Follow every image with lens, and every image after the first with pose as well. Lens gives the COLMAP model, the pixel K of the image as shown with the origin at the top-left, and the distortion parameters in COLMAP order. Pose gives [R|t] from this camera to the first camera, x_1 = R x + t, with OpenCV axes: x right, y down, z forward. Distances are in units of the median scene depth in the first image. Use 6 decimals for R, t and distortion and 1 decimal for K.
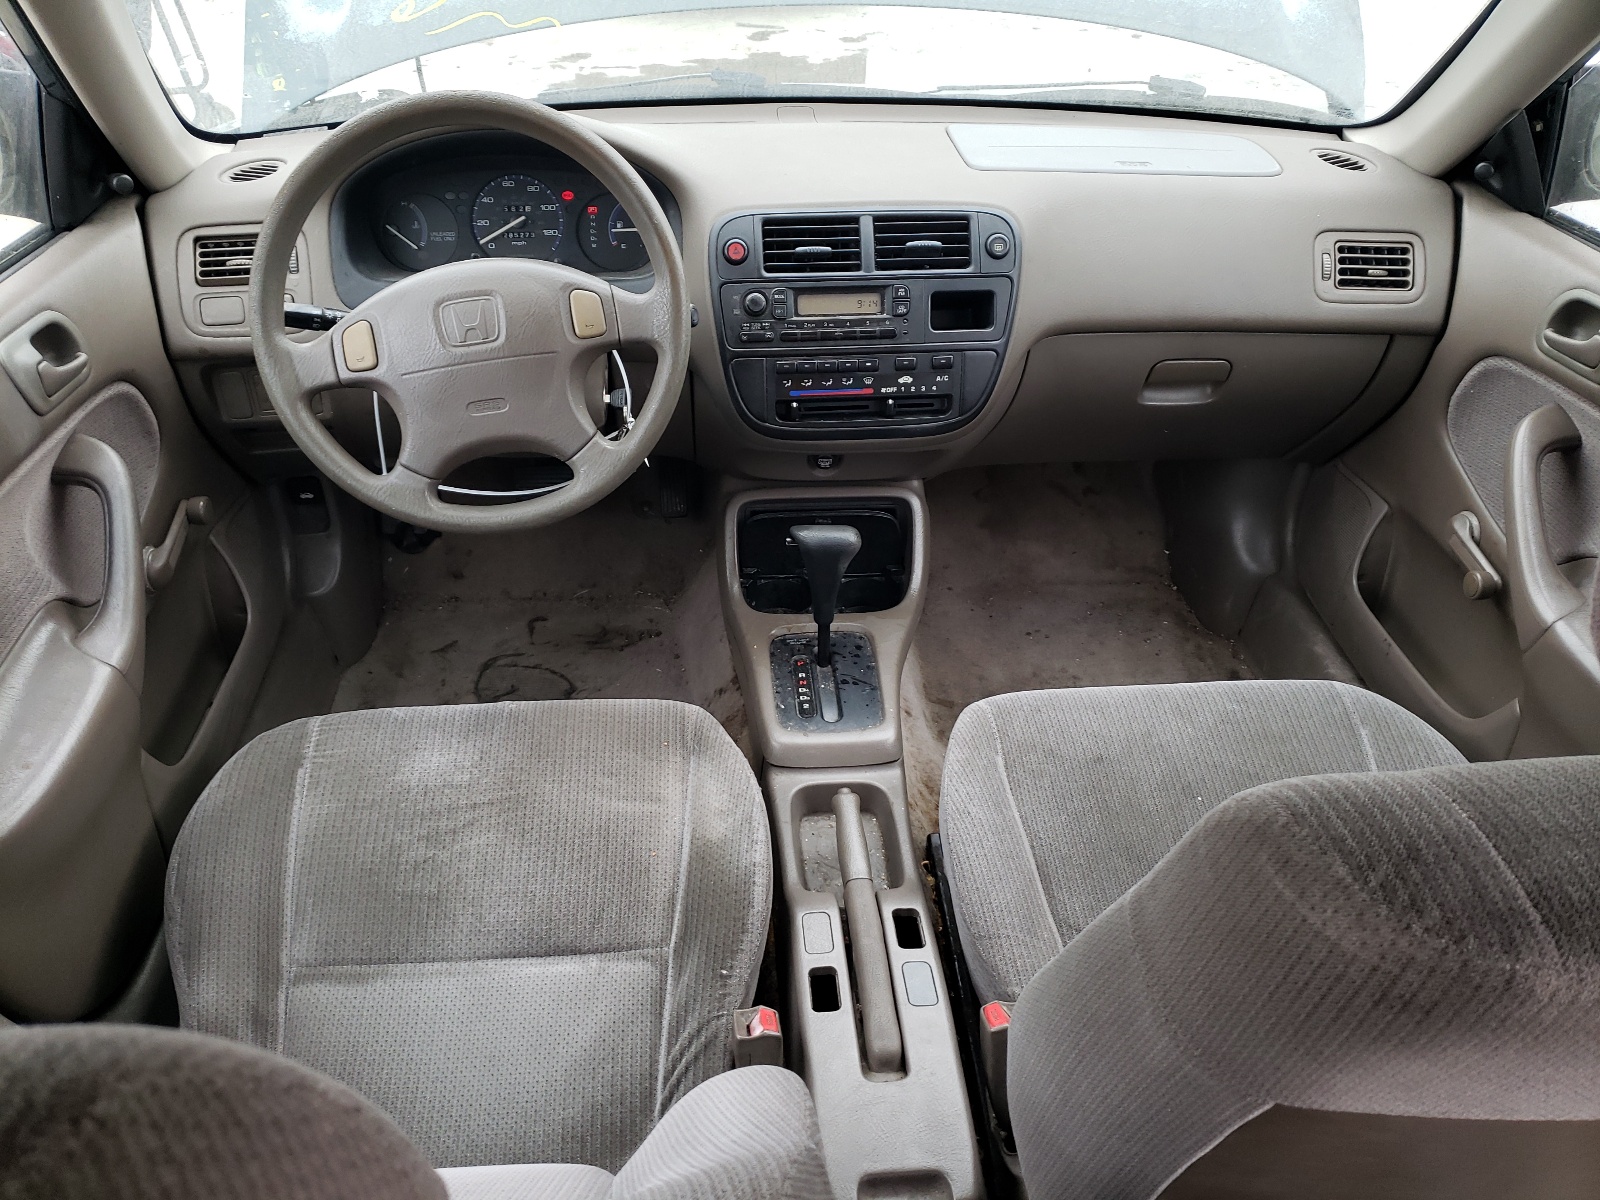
lens RADIAL K [[1212.1, 0, 800.6], [0, 1212.1, 599.9], [0, 0, 1]] dist [0.000747, 0.000305]
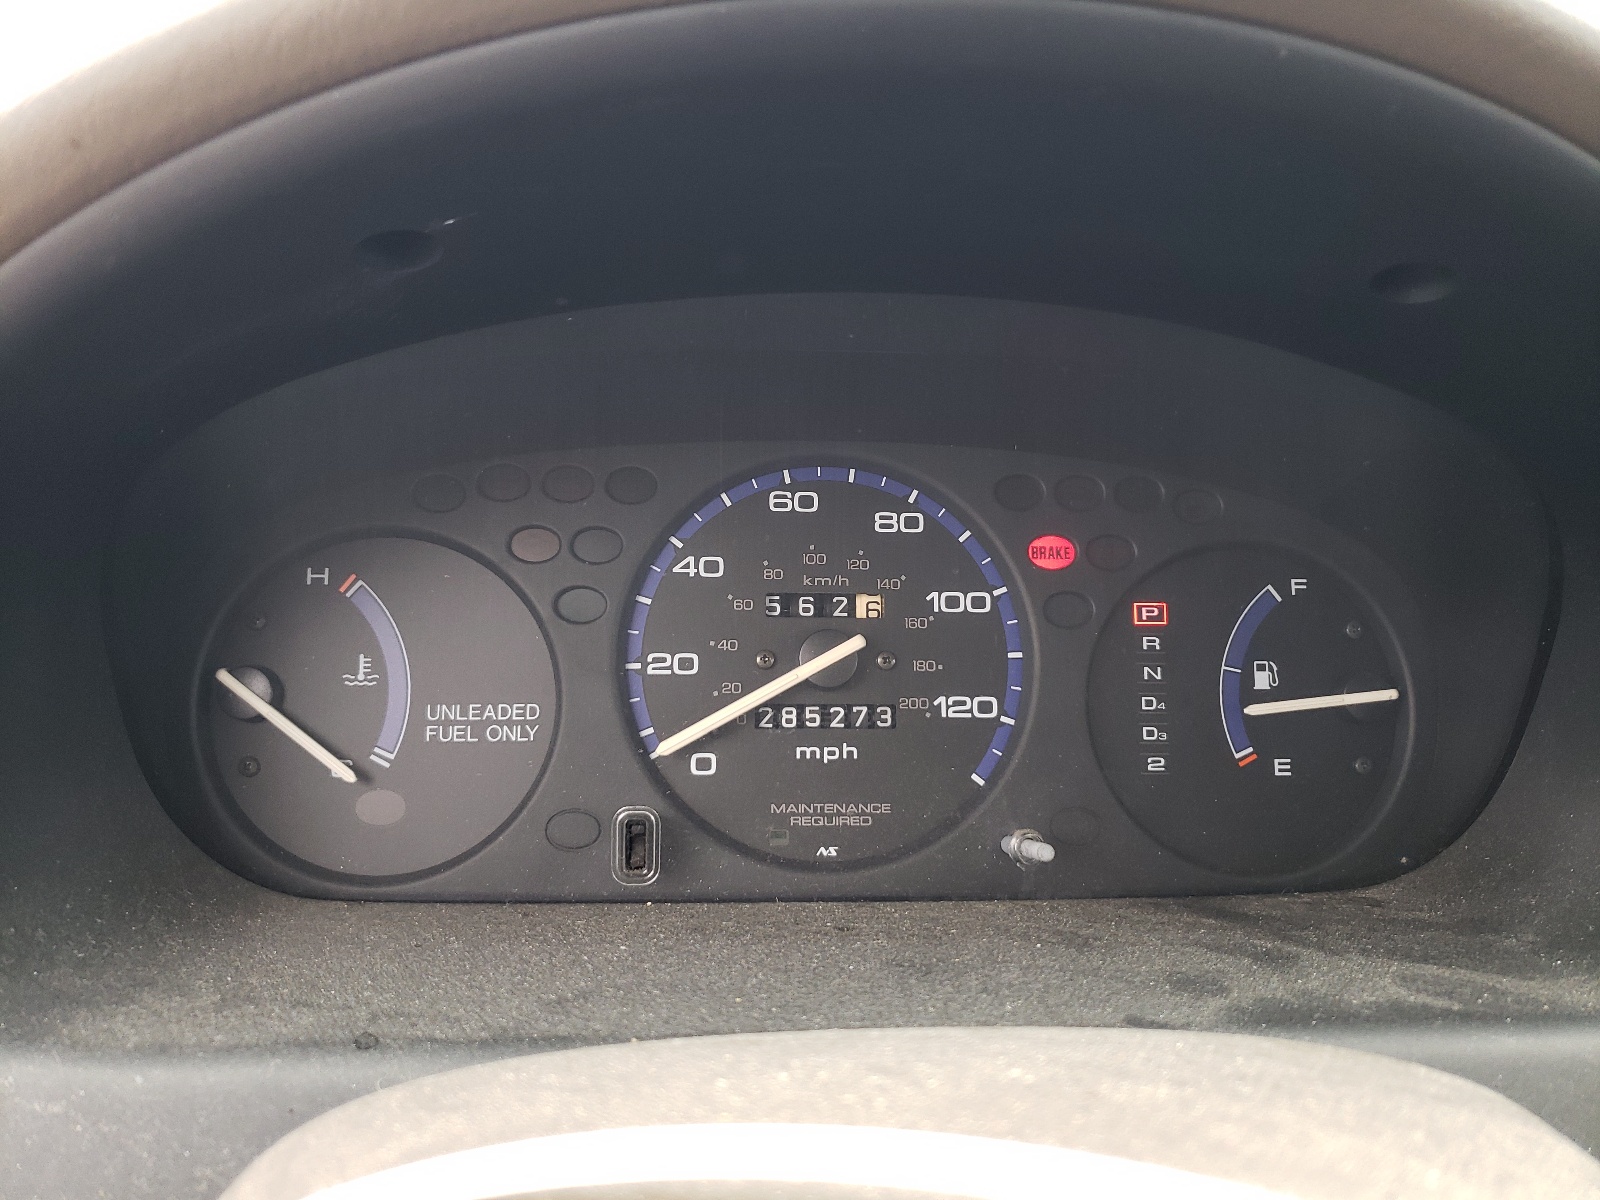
lens RADIAL K [[1231.1, 0, 799.7], [0, 1231.1, 600.8], [0, 0, 1]] dist [0.001740, 0.000099]
pose [[0.998233, 0.011828, 0.058228, -0.251710], [0.007442, 0.947376, -0.320038, -0.249632], [-0.058949, 0.319906, 0.945614, 0.781884]]
